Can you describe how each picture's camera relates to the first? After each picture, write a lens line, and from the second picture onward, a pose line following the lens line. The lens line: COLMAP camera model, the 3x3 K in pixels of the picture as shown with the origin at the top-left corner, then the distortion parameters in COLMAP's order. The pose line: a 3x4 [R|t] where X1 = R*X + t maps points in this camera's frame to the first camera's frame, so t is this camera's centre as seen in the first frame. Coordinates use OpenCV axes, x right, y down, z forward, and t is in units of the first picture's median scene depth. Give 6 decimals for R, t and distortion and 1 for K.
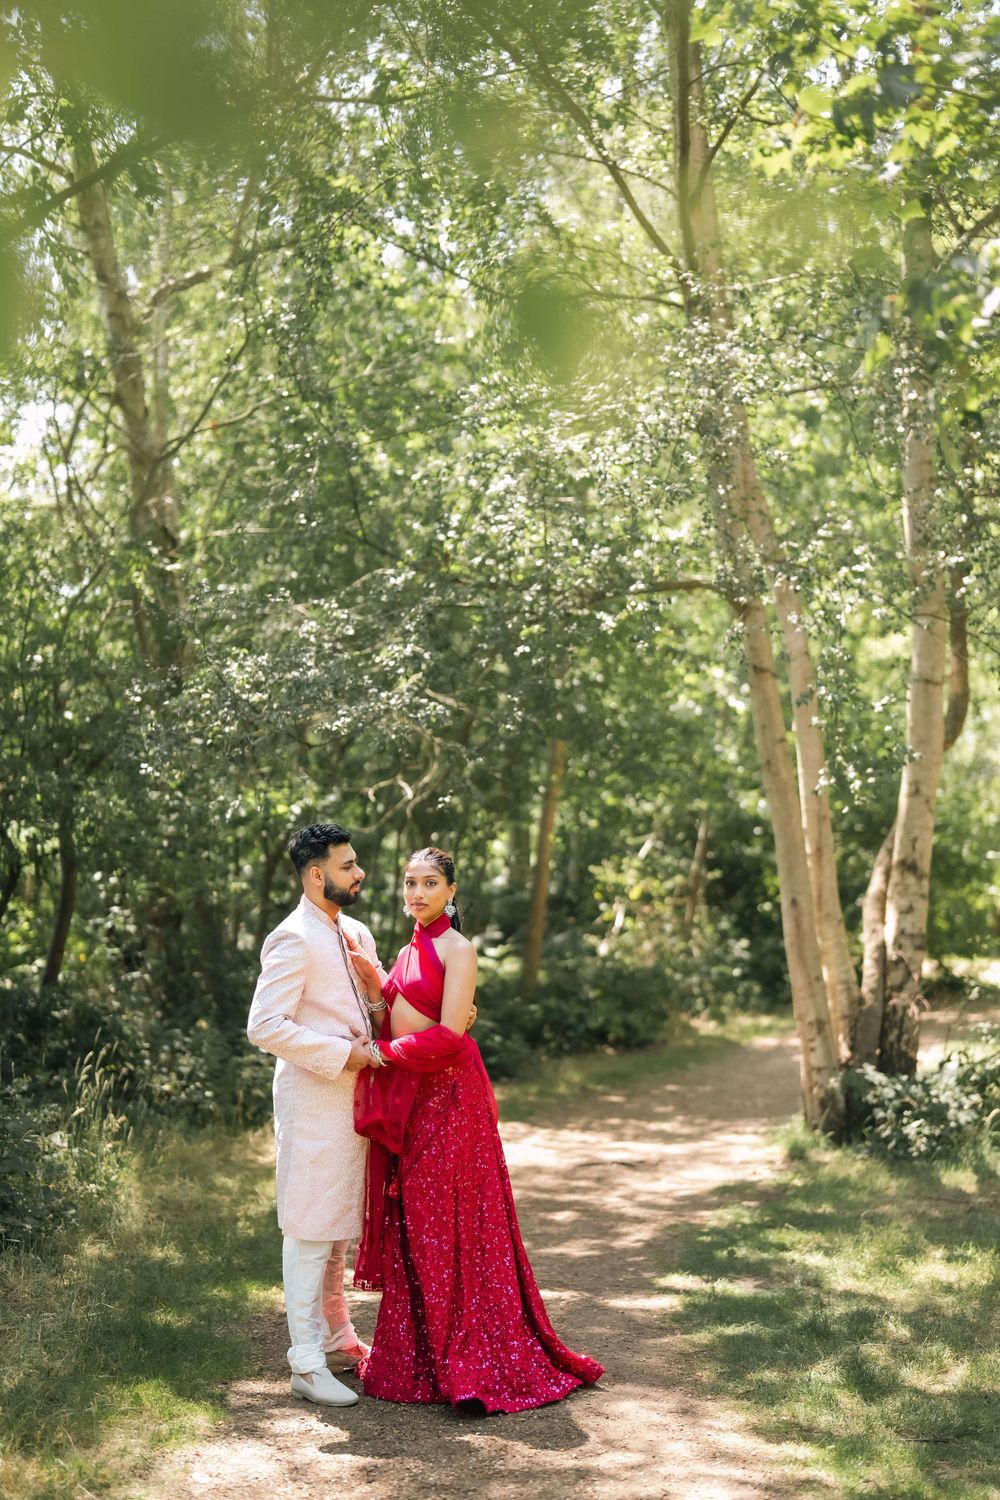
lens RADIAL K [[2191.4, 0, 517.9], [0, 2191.4, 769.6], [0, 0, 1]] dist [-0.040831, 0.689185]
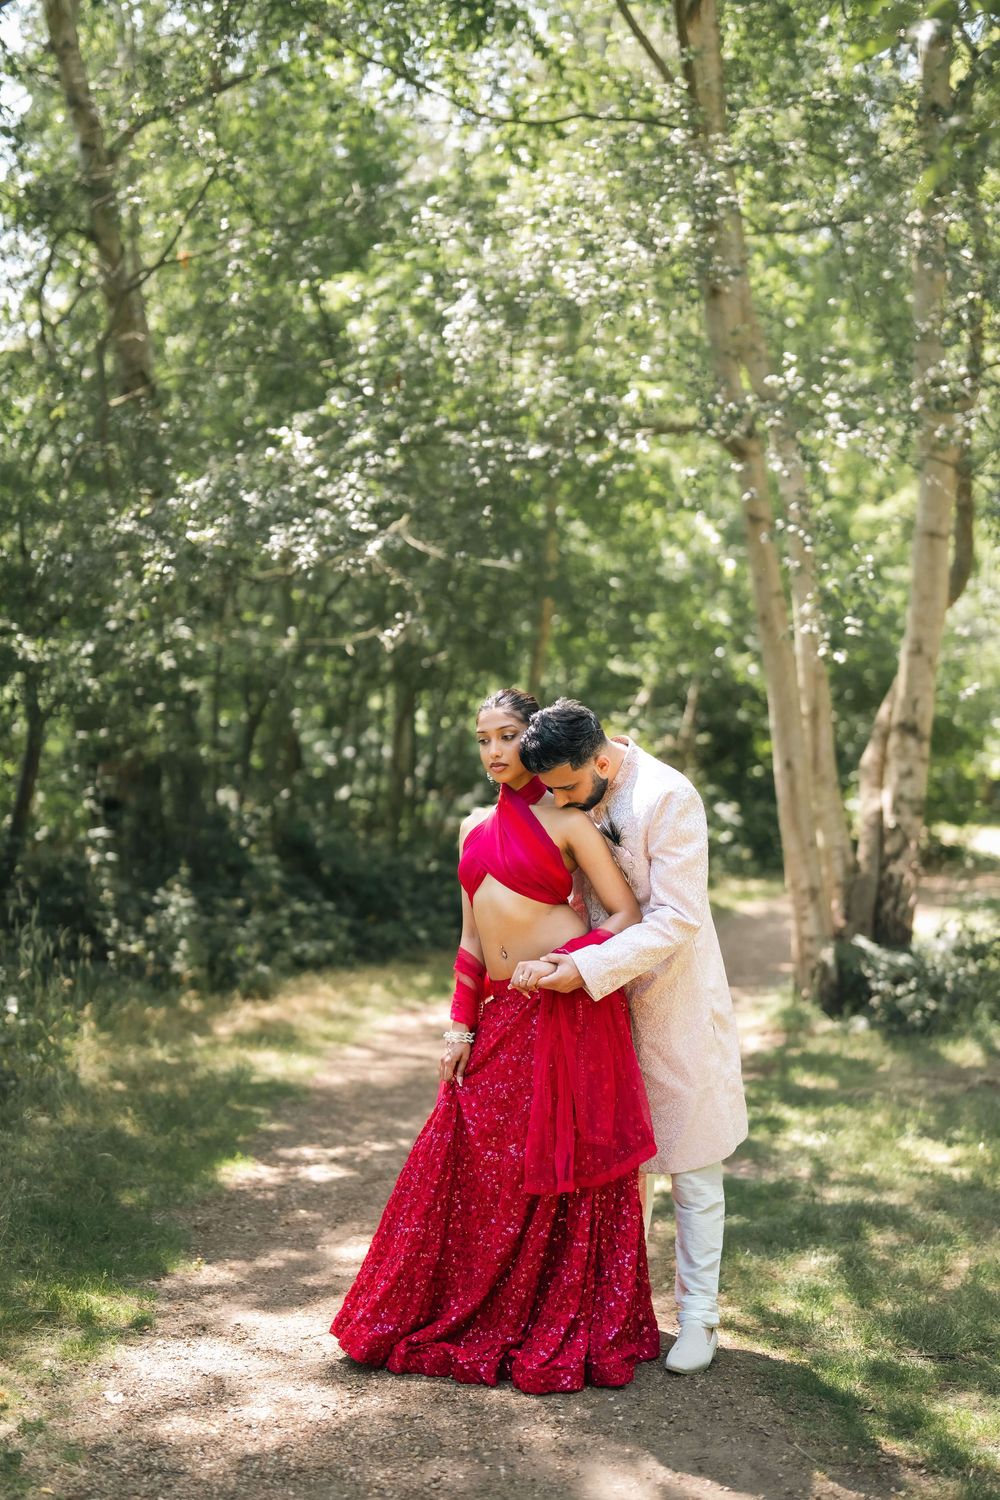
lens RADIAL K [[2147.5, 0, 529.5], [0, 2147.5, 745.9], [0, 0, 1]] dist [0.026762, 0.103479]
pose [[0.999885, 0.012605, 0.008467, 0.005302], [-0.013019, 0.998626, 0.050758, 0.006253], [-0.007816, -0.050863, 0.998675, 0.064263]]
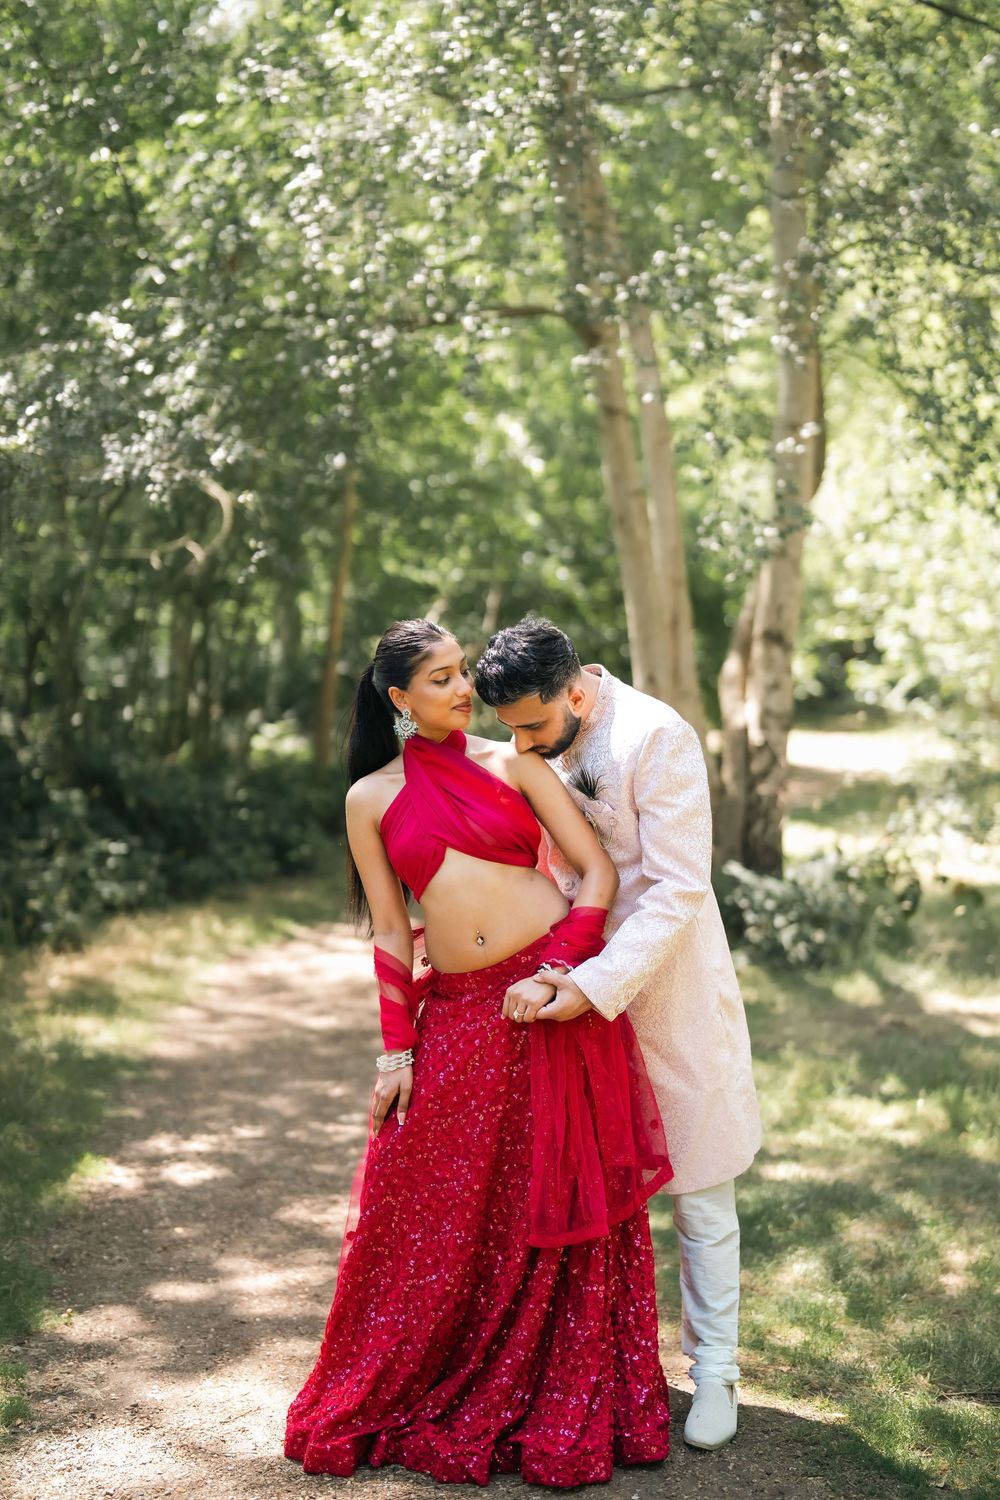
lens RADIAL K [[2147.5, 0, 529.5], [0, 2147.5, 745.9], [0, 0, 1]] dist [0.026762, 0.103479]
pose [[0.992672, -0.011413, 0.120298, -0.024147], [0.000199, 0.995682, 0.092825, 0.007078], [-0.120838, -0.092121, 0.988389, 0.145159]]
